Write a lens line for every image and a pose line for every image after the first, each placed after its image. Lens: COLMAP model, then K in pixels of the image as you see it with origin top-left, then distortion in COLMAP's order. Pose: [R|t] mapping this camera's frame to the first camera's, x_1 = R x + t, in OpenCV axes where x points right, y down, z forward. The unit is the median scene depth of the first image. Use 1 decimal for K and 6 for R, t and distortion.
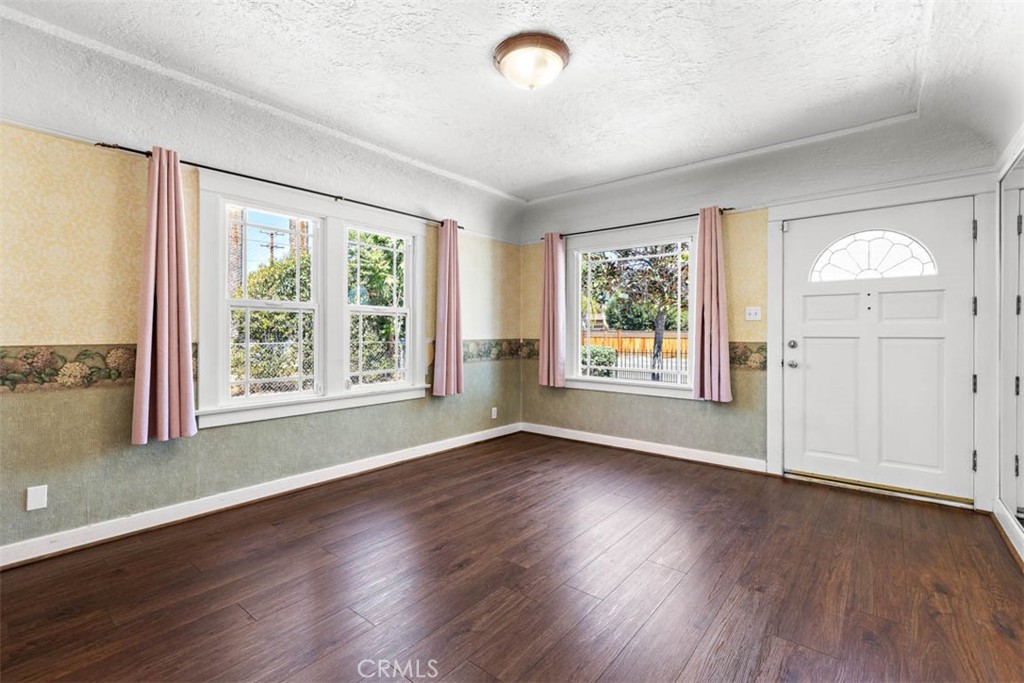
lens RADIAL K [[459.1, 0, 511.2], [0, 459.1, 335.9], [0, 0, 1]] dist [0.000531, 0.000213]
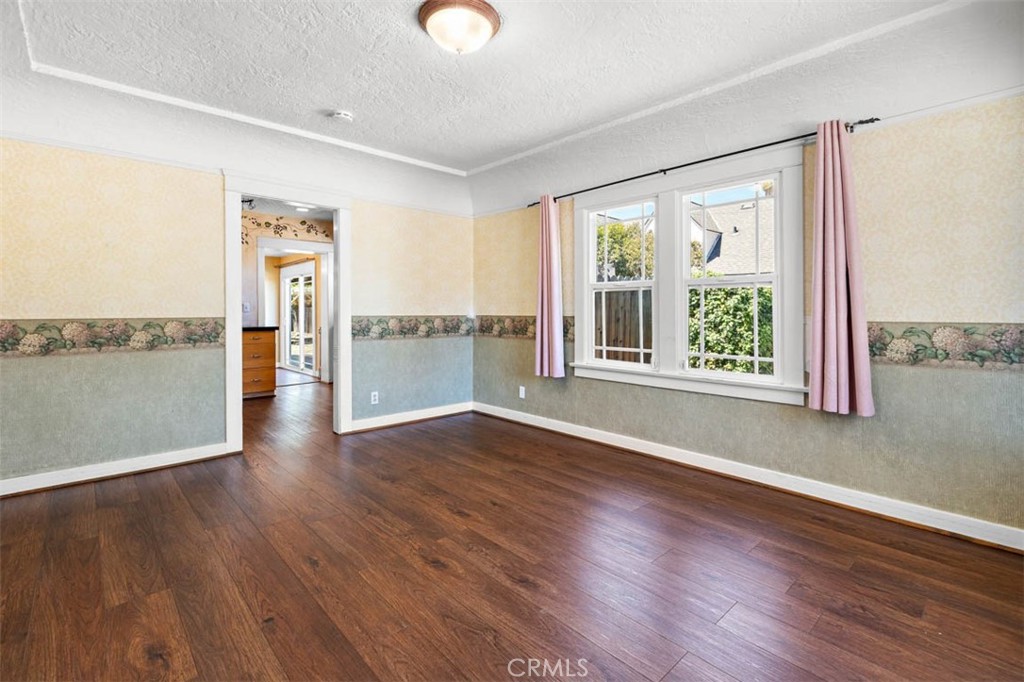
lens RADIAL K [[459.1, 0, 503.5], [0, 459.1, 308.7], [0, 0, 1]] dist [0.000531, 0.000213]
pose [[-0.139406, -0.004781, -0.990224, 0.609542], [-0.005564, 0.999976, -0.004045, -0.002049], [0.990220, 0.004946, -0.139429, 0.764789]]
